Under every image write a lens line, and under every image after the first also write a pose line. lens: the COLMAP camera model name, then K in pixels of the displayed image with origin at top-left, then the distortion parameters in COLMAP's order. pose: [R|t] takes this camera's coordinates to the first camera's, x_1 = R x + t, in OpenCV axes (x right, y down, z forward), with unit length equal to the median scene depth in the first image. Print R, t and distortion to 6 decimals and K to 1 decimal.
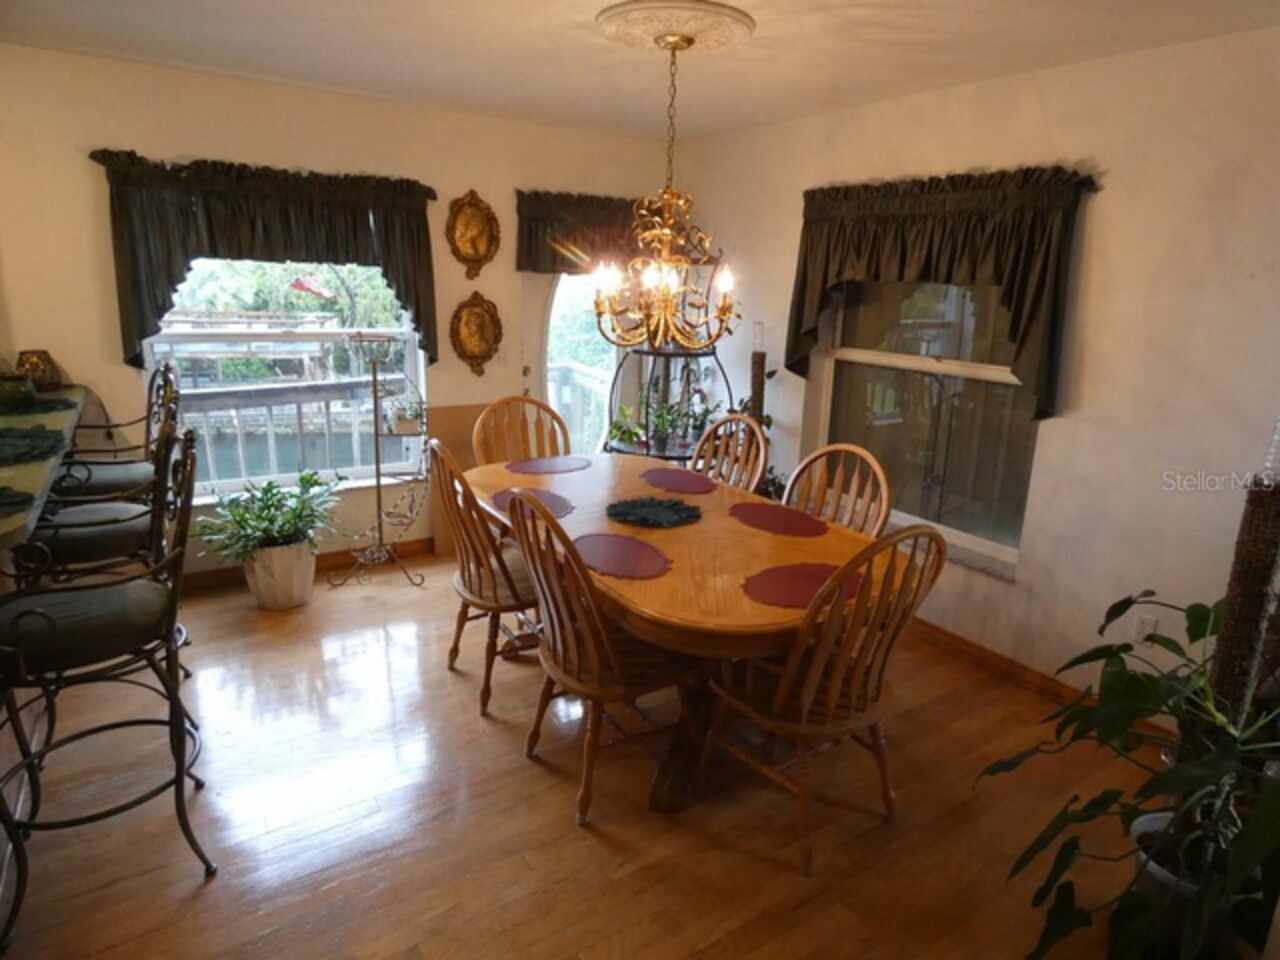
lens RADIAL K [[763.0, 0, 658.3], [0, 763.0, 474.4], [0, 0, 1]] dist [-0.000185, 0.006350]
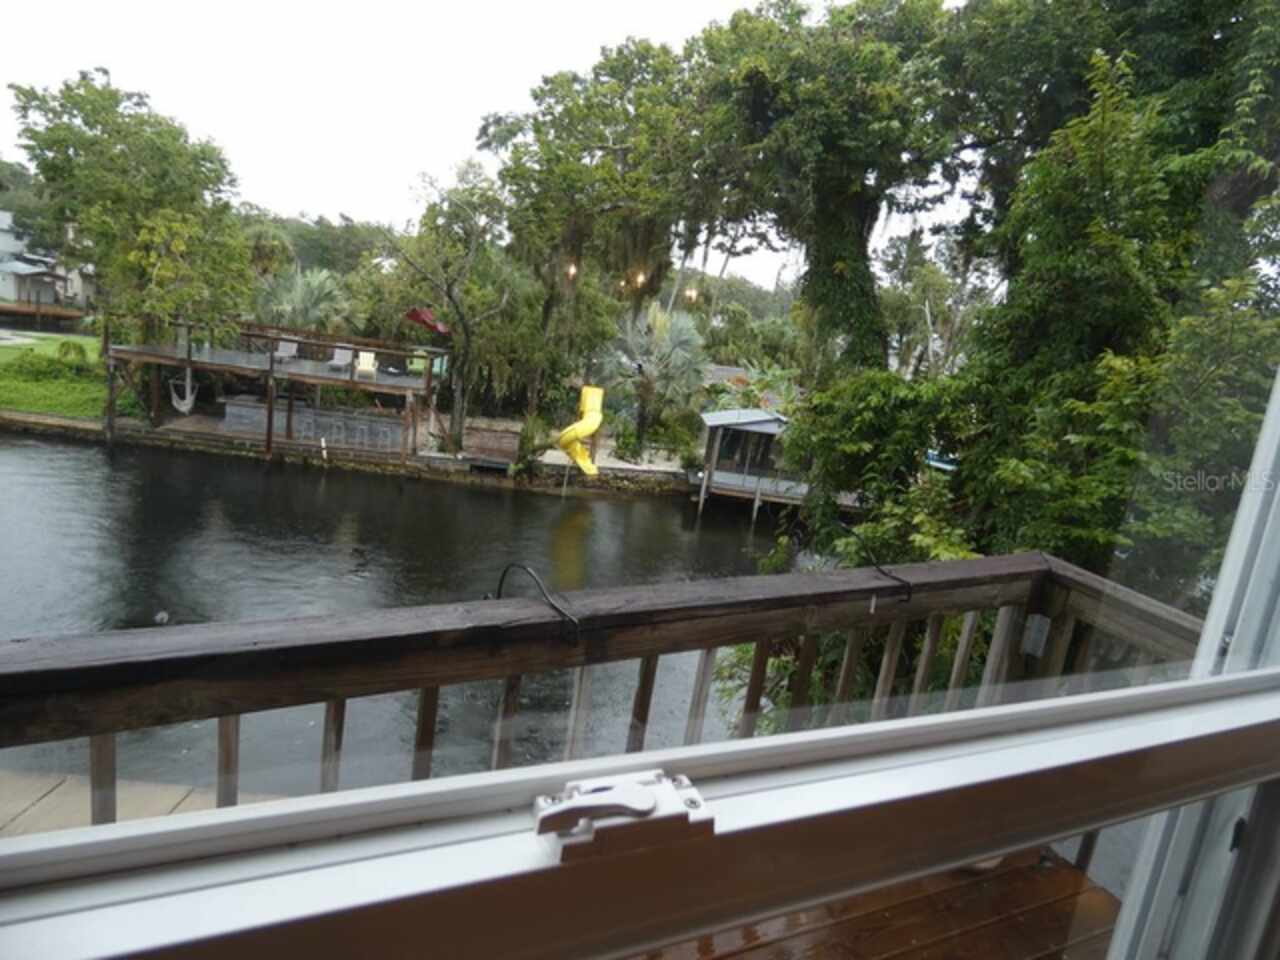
lens RADIAL K [[763.0, 0, 646.7], [0, 763.0, 483.5], [0, 0, 1]] dist [-0.000185, 0.006350]
pose [[0.984661, 0.136786, -0.108318, -0.378900], [-0.144019, 0.987631, -0.062000, -0.175067], [0.098497, 0.076649, 0.992181, 0.728235]]
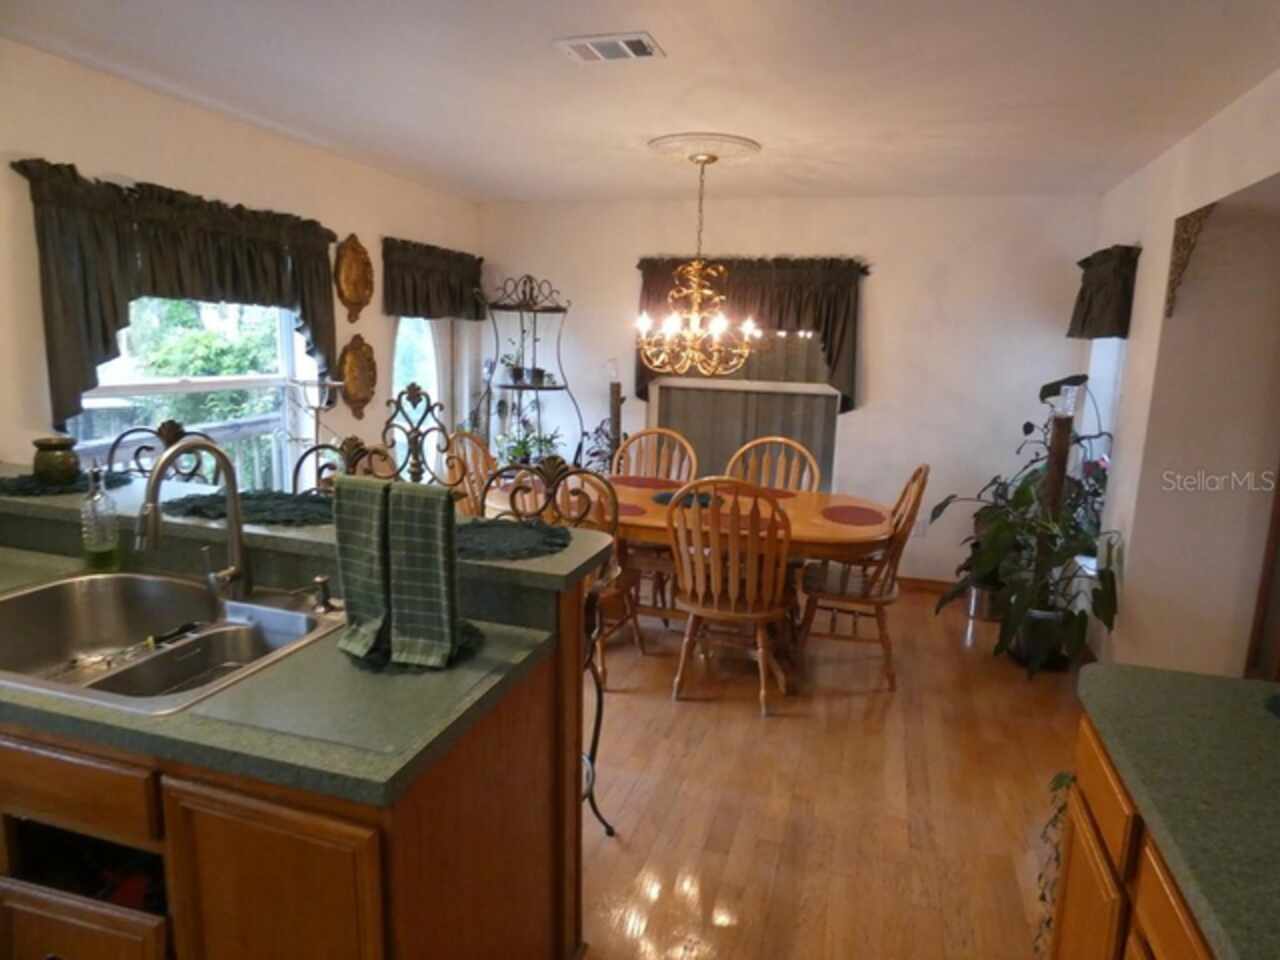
lens RADIAL K [[763.0, 0, 646.4], [0, 763.0, 482.9], [0, 0, 1]] dist [-0.000185, 0.006350]
pose [[0.777774, -0.121186, 0.616751, -0.488329], [0.148722, 0.988856, 0.006750, -0.000196], [-0.610696, 0.086474, 0.787130, 0.004558]]
